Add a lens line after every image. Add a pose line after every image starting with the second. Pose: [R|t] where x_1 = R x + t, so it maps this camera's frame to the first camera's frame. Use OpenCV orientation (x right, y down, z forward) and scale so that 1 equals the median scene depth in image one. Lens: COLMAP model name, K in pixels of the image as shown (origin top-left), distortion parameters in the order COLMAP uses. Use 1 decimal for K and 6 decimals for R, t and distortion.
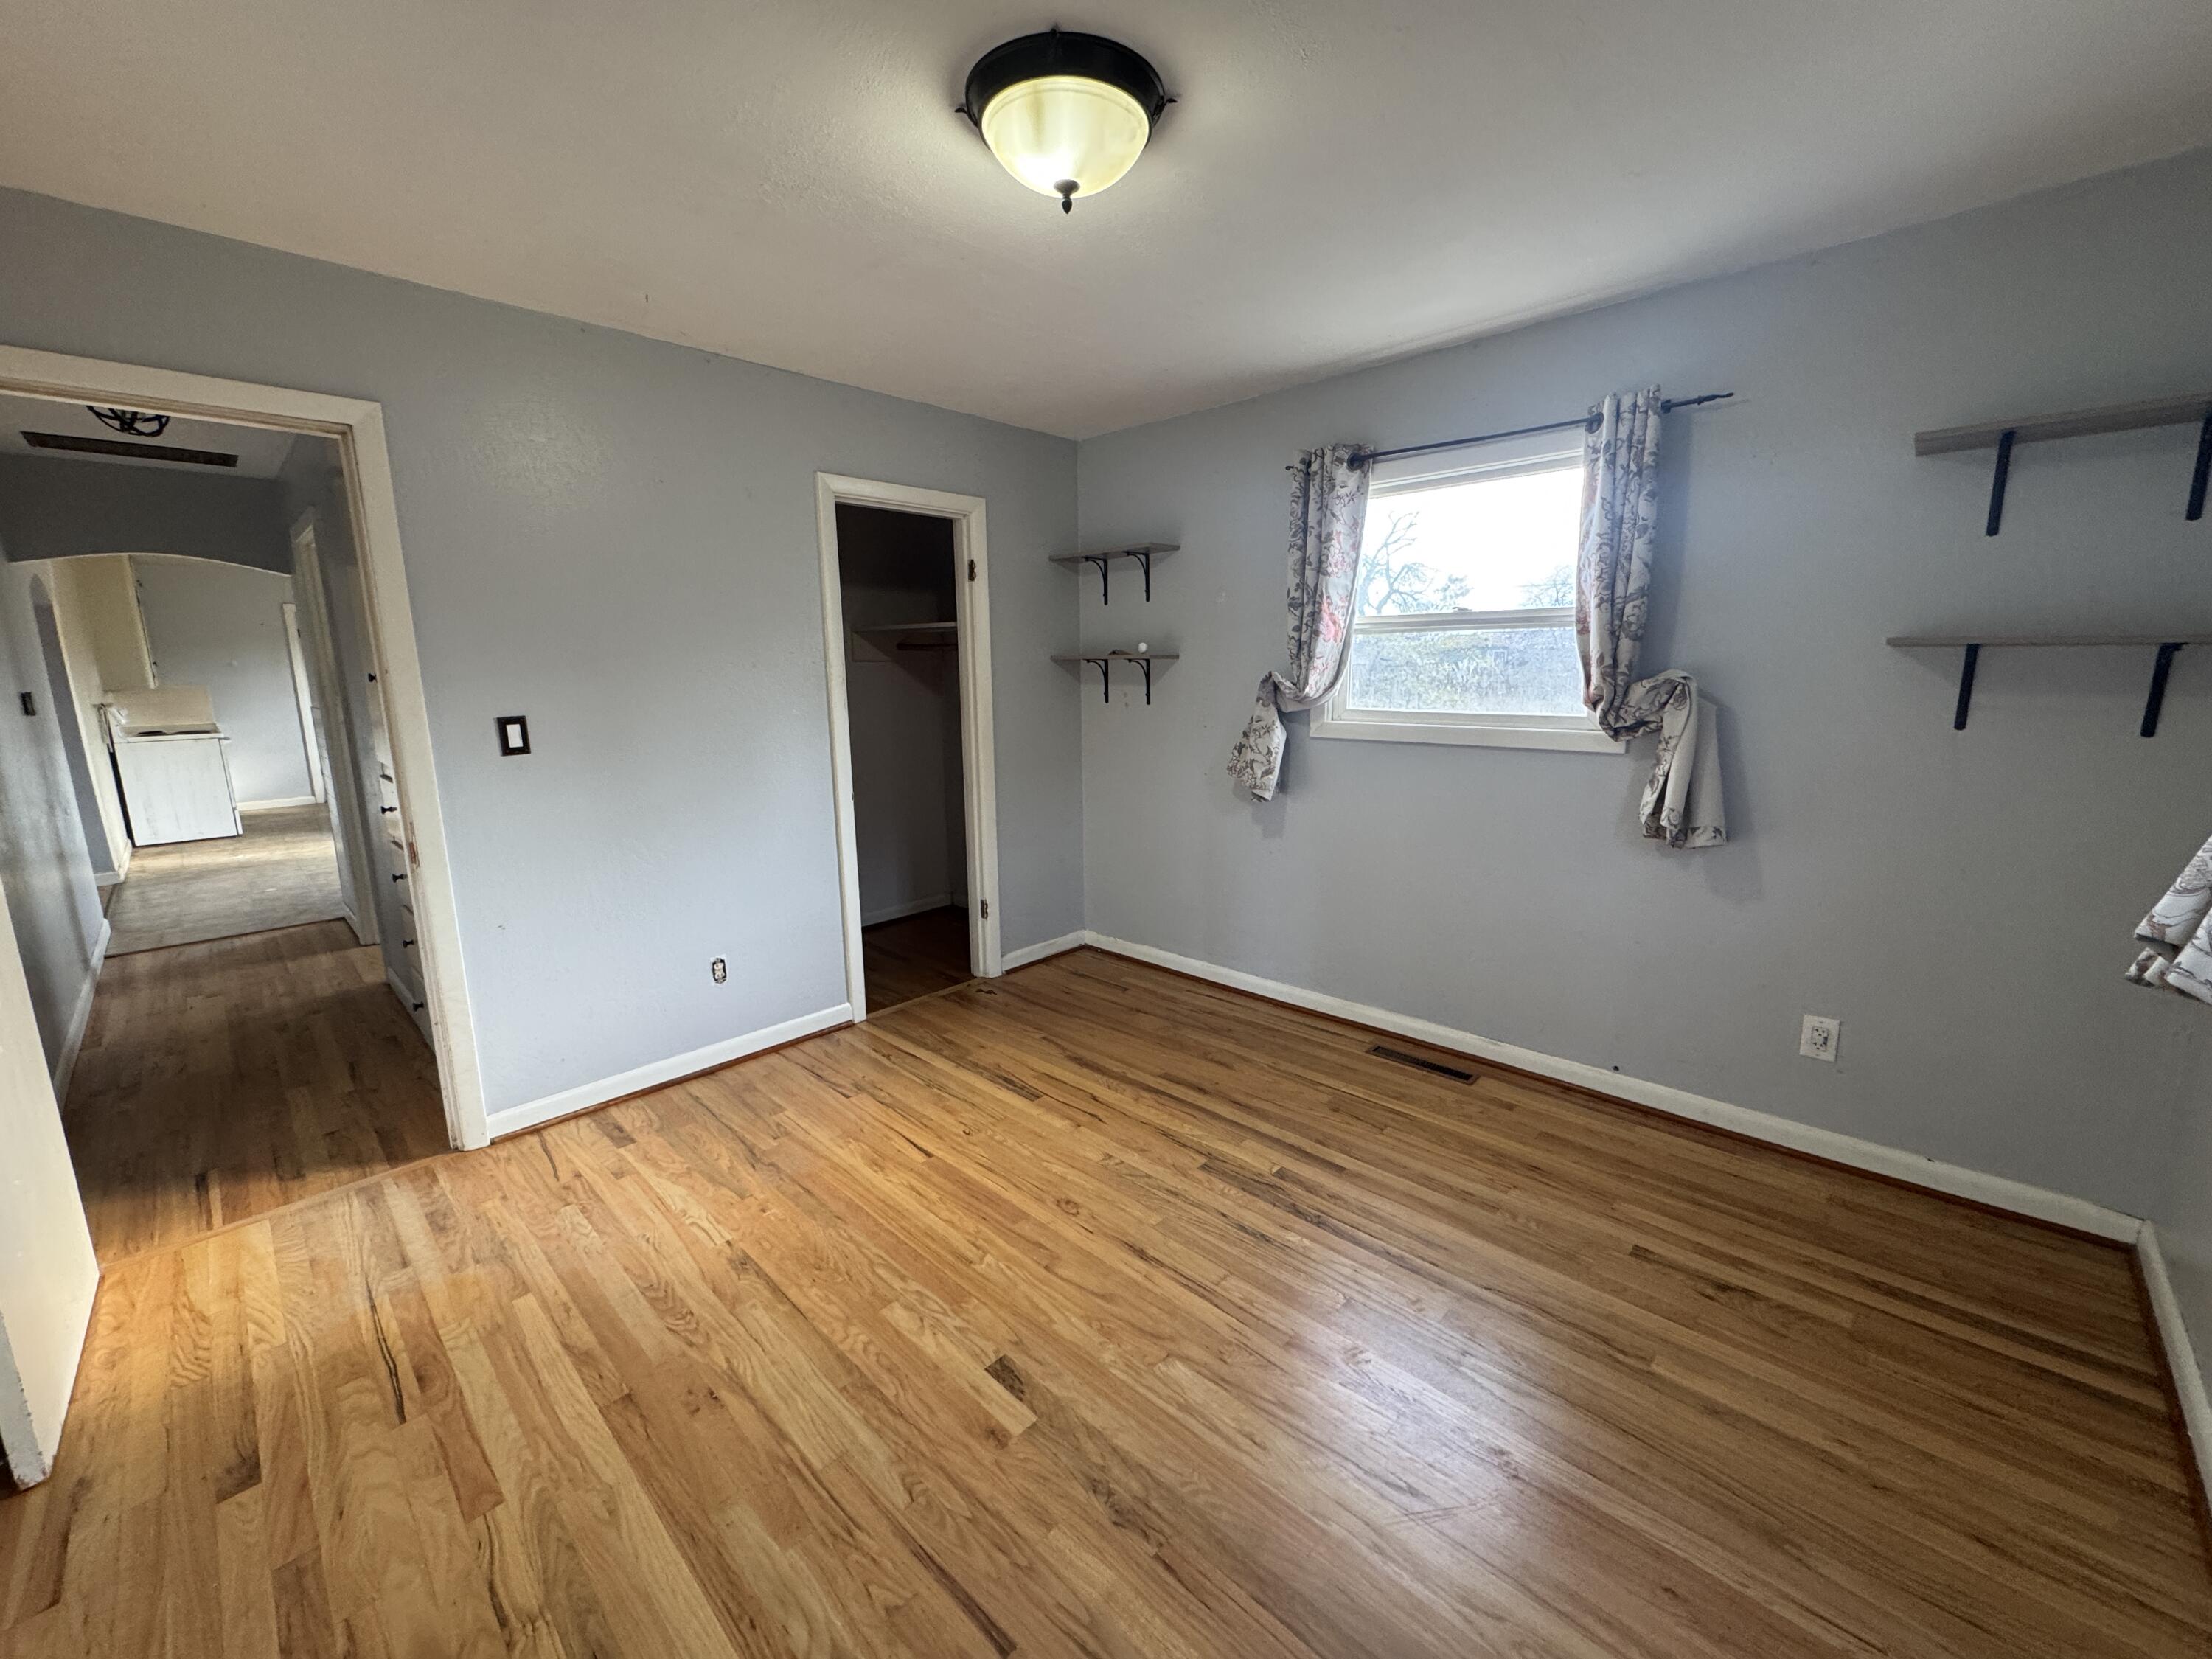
lens RADIAL K [[879.7, 0, 1108.6], [0, 879.7, 823.5], [0, 0, 1]] dist [-0.003024, 0.000501]
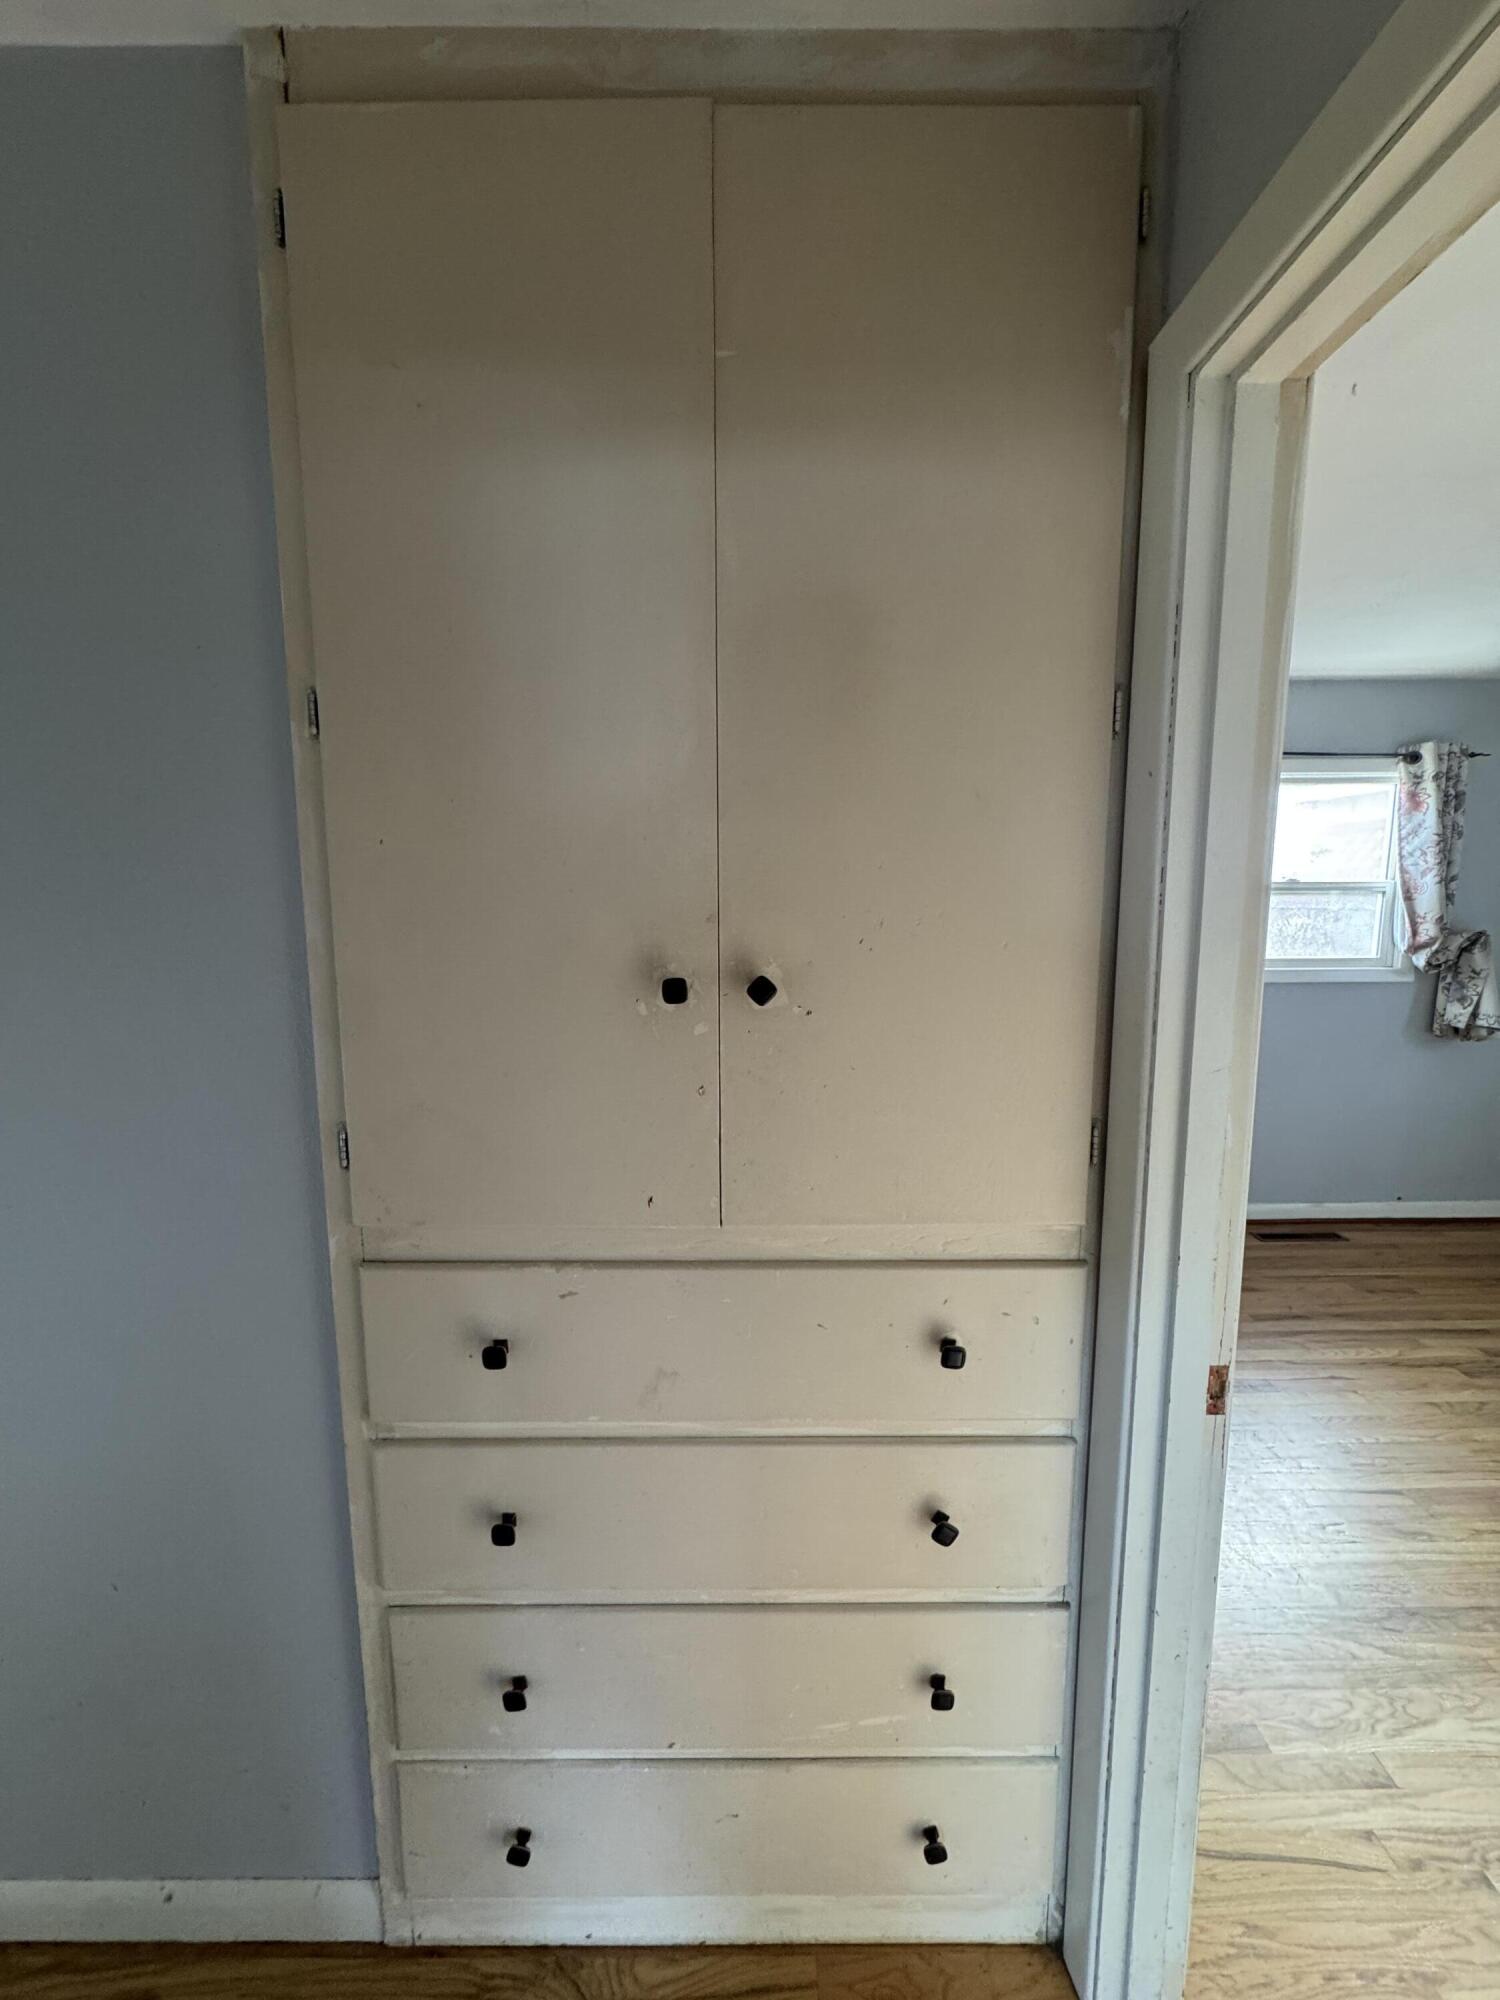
lens RADIAL K [[795.4, 0, 758.1], [0, 795.4, 1004.2], [0, 0, 1]] dist [-0.003024, 0.000501]
pose [[0.715627, -0.079721, 0.693919, -1.136720], [0.119110, 0.992842, -0.008773, -0.164157], [-0.688252, 0.088931, 0.720000, 0.815650]]
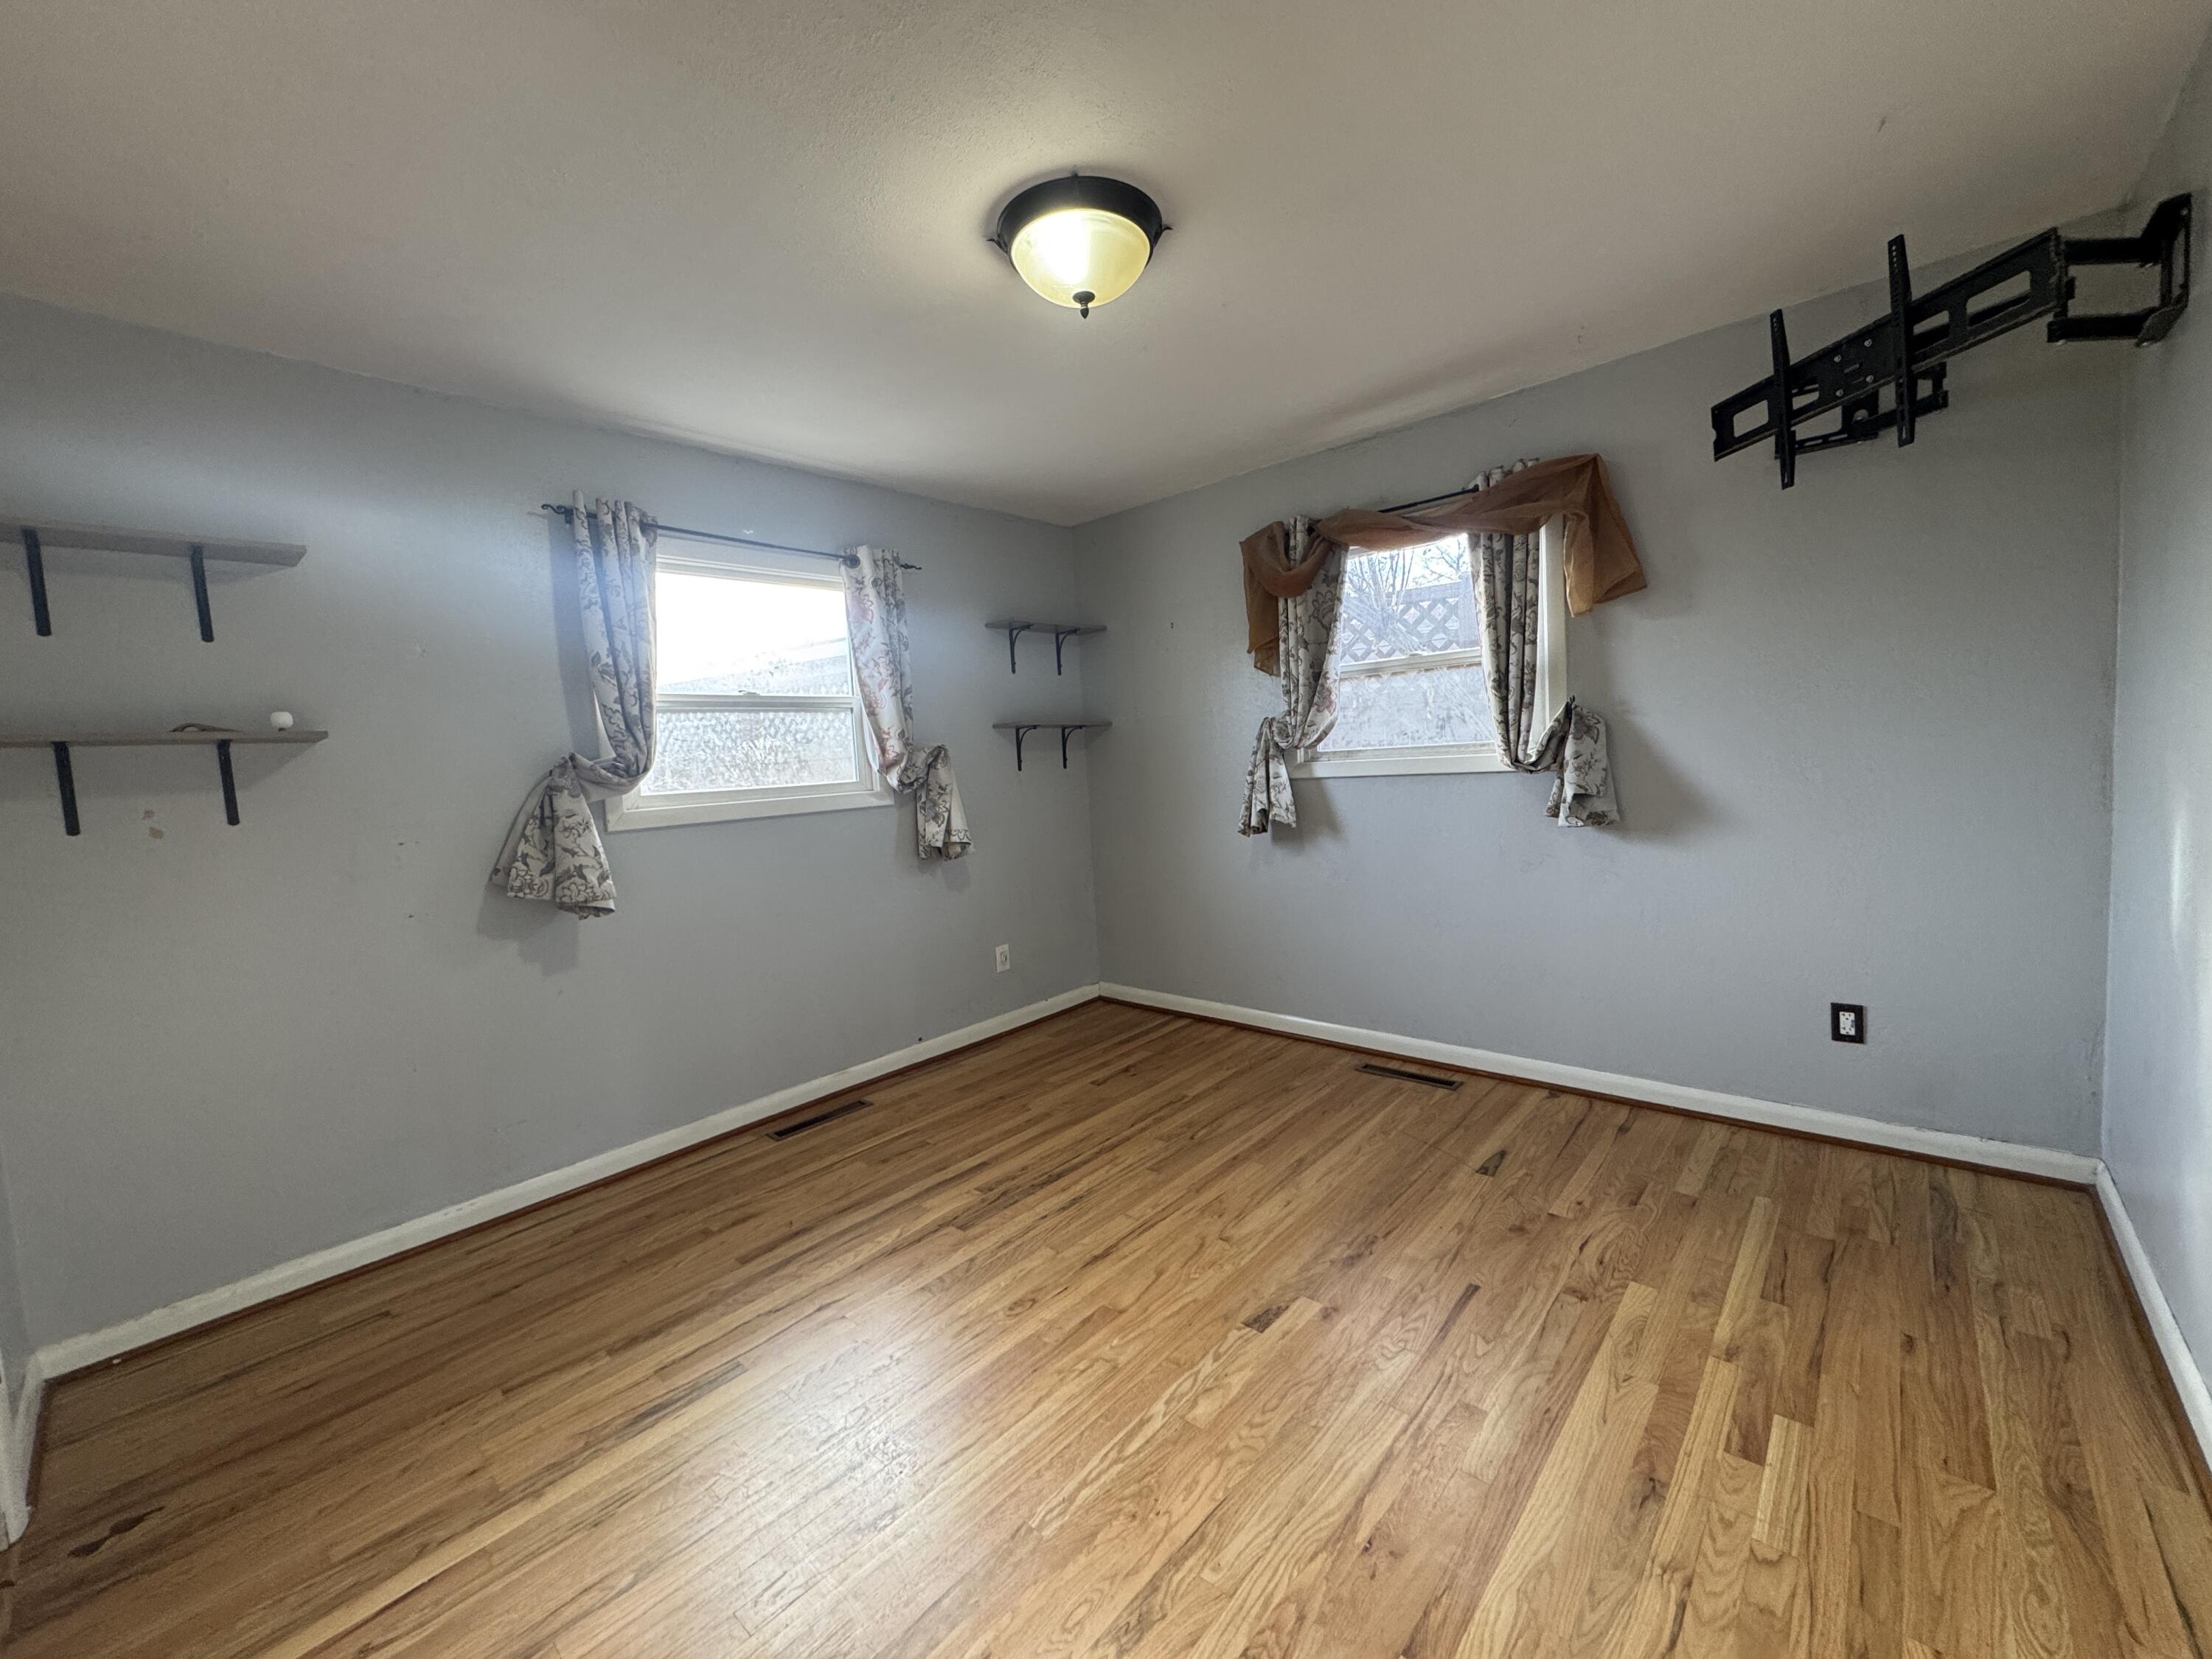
lens RADIAL K [[879.7, 0, 1108.6], [0, 879.7, 823.5], [0, 0, 1]] dist [-0.003024, 0.000501]
pose [[-0.034442, -0.061575, 0.997508, -0.797724], [0.235221, 0.969562, 0.067972, -0.066535], [-0.971331, 0.236976, -0.018910, 0.722288]]
